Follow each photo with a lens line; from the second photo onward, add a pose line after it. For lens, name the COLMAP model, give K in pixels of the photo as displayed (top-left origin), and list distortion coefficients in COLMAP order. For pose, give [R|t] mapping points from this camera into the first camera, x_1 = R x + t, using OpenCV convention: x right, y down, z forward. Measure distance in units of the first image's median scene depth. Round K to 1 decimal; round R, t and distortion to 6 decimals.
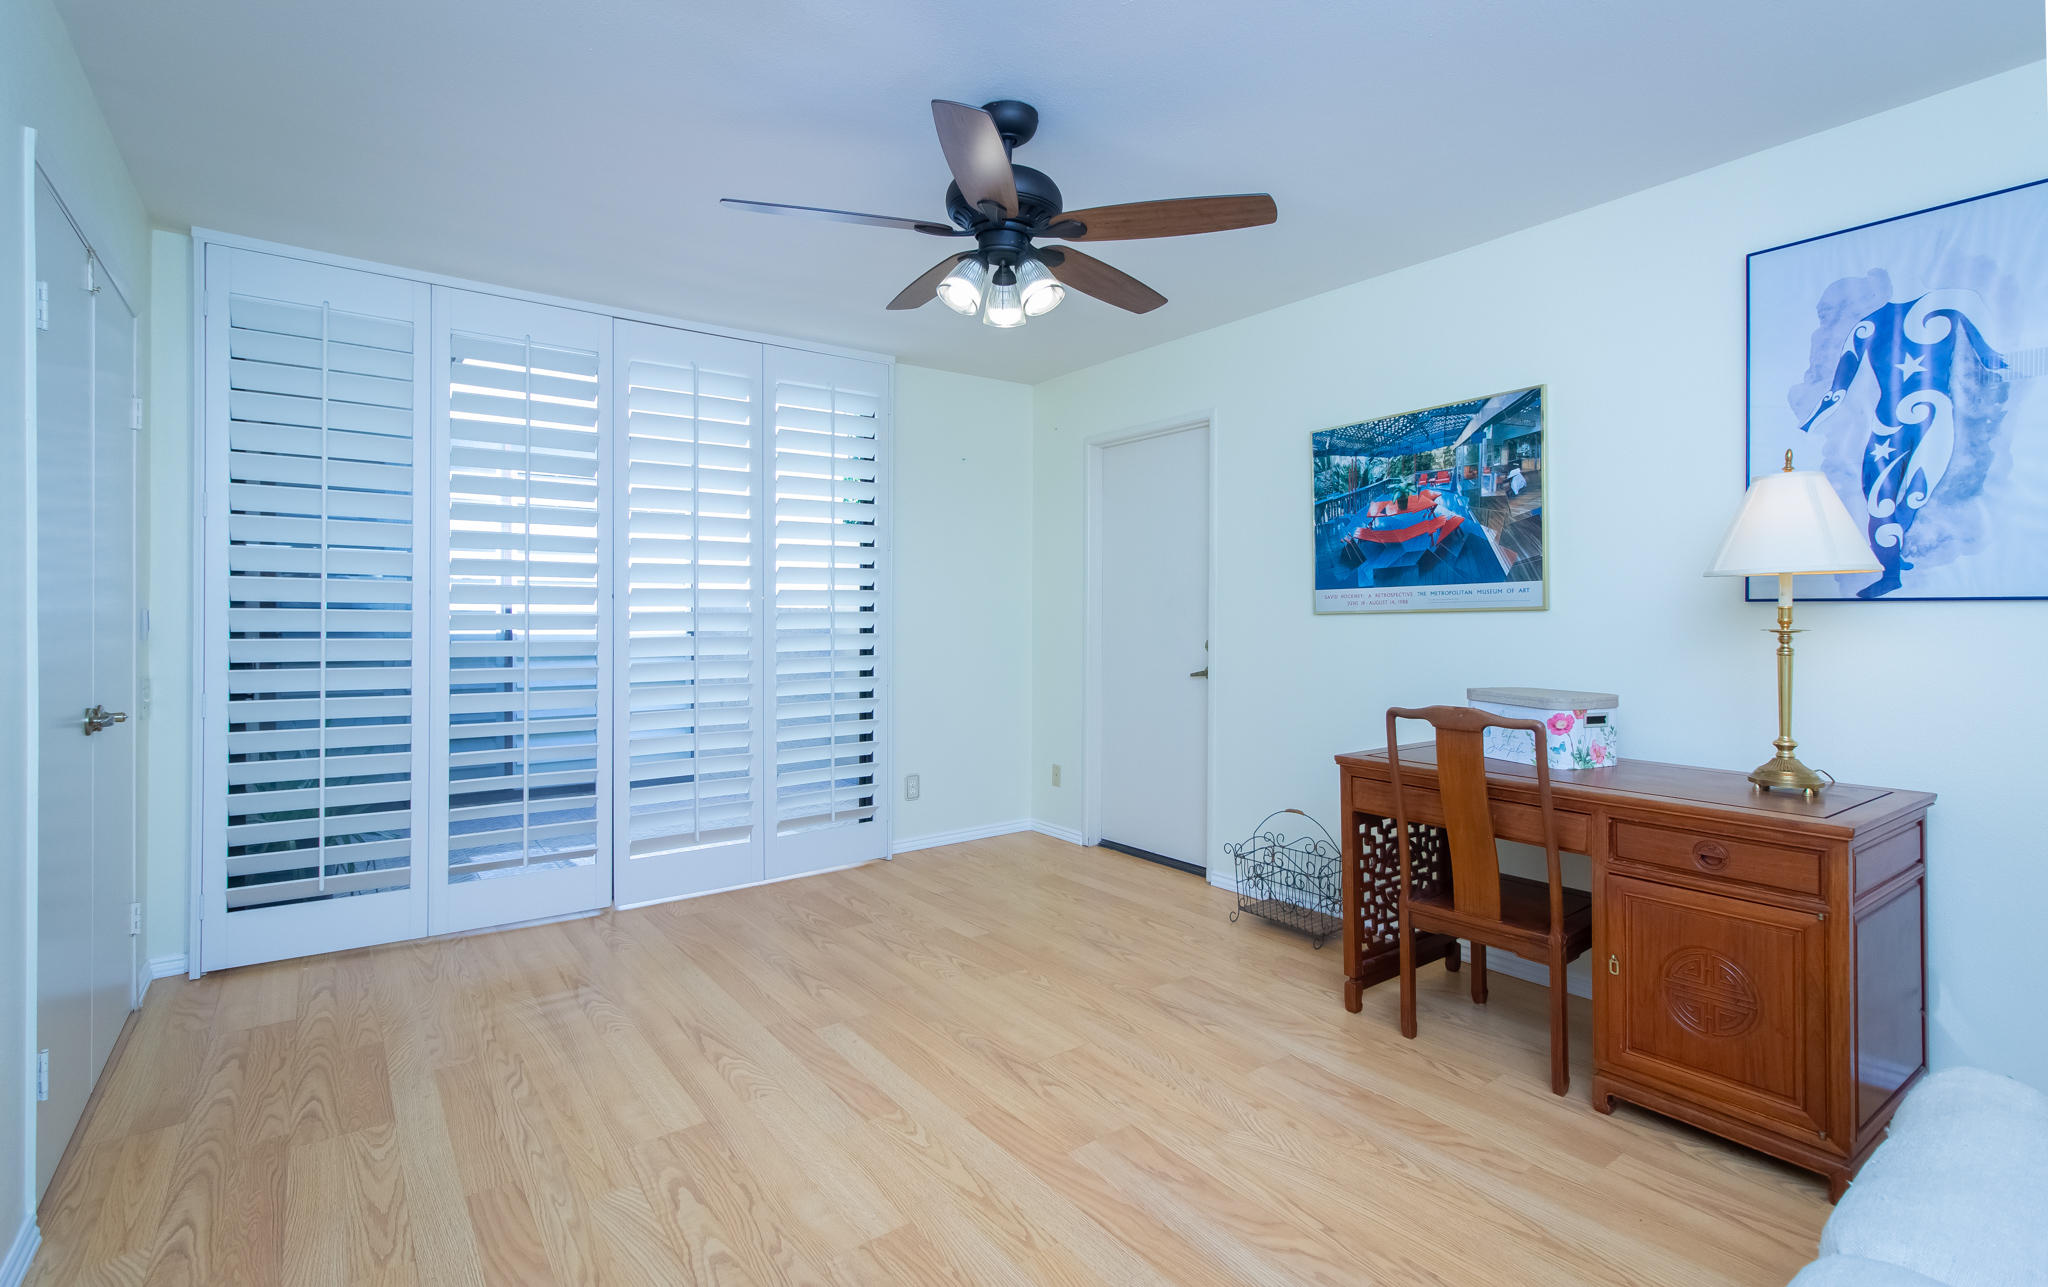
lens RADIAL K [[973.2, 0, 1063.9], [0, 973.2, 616.3], [0, 0, 1]] dist [0.004440, 0.000762]
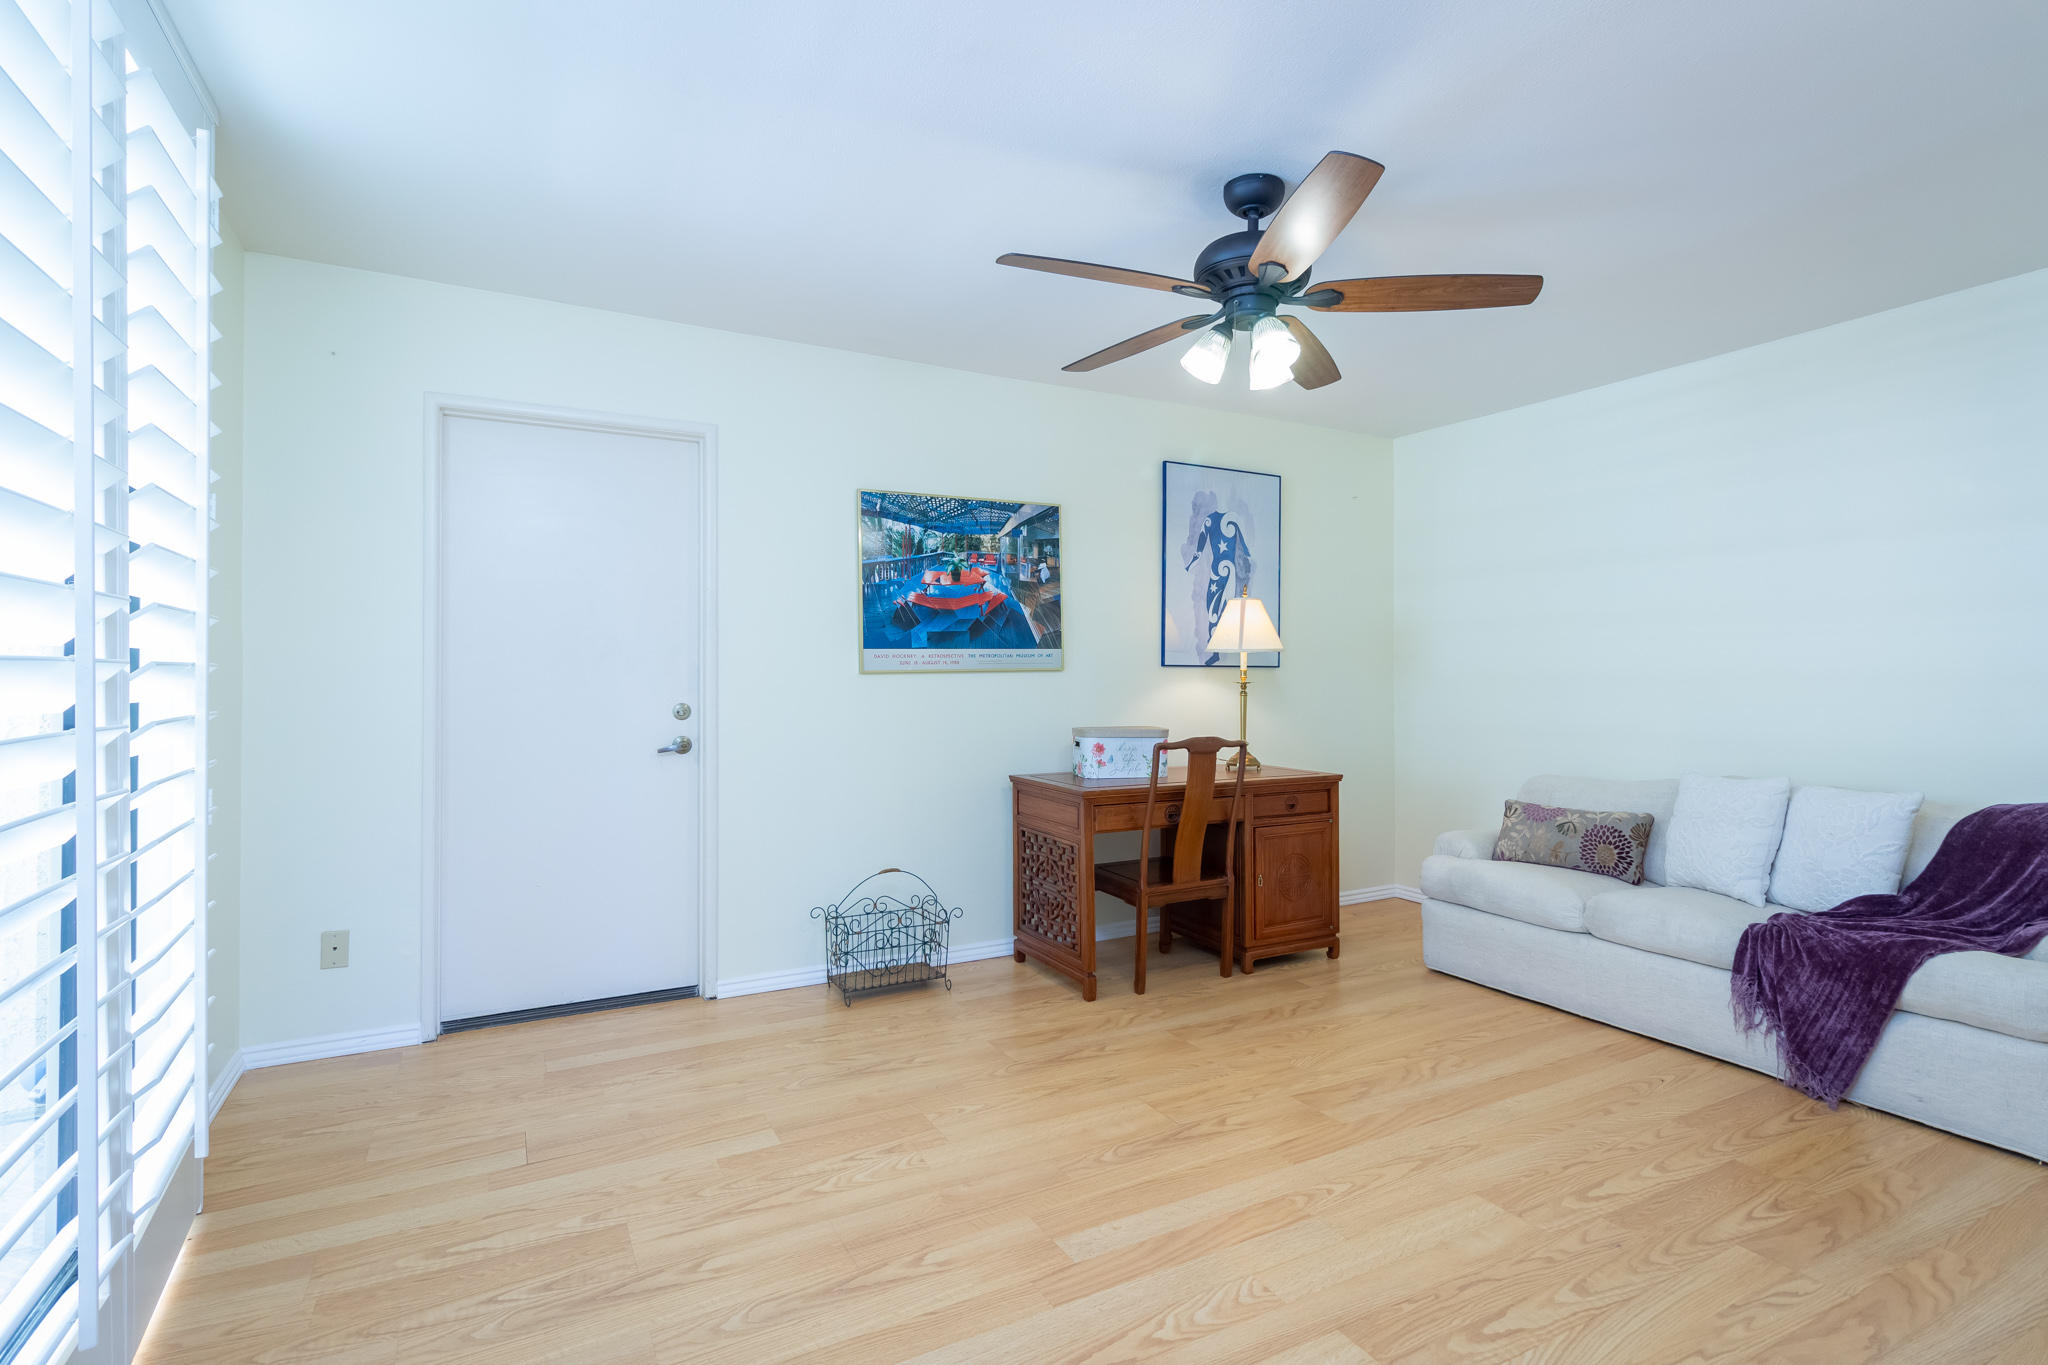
lens RADIAL K [[983.6, 0, 1023.9], [0, 983.6, 675.3], [0, 0, 1]] dist [0.000965, 0.002523]
pose [[0.158785, 0.001714, 0.987312, -0.853493], [0.001463, 0.999997, -0.001971, 0.002816], [-0.987312, 0.001757, 0.158782, 0.816172]]
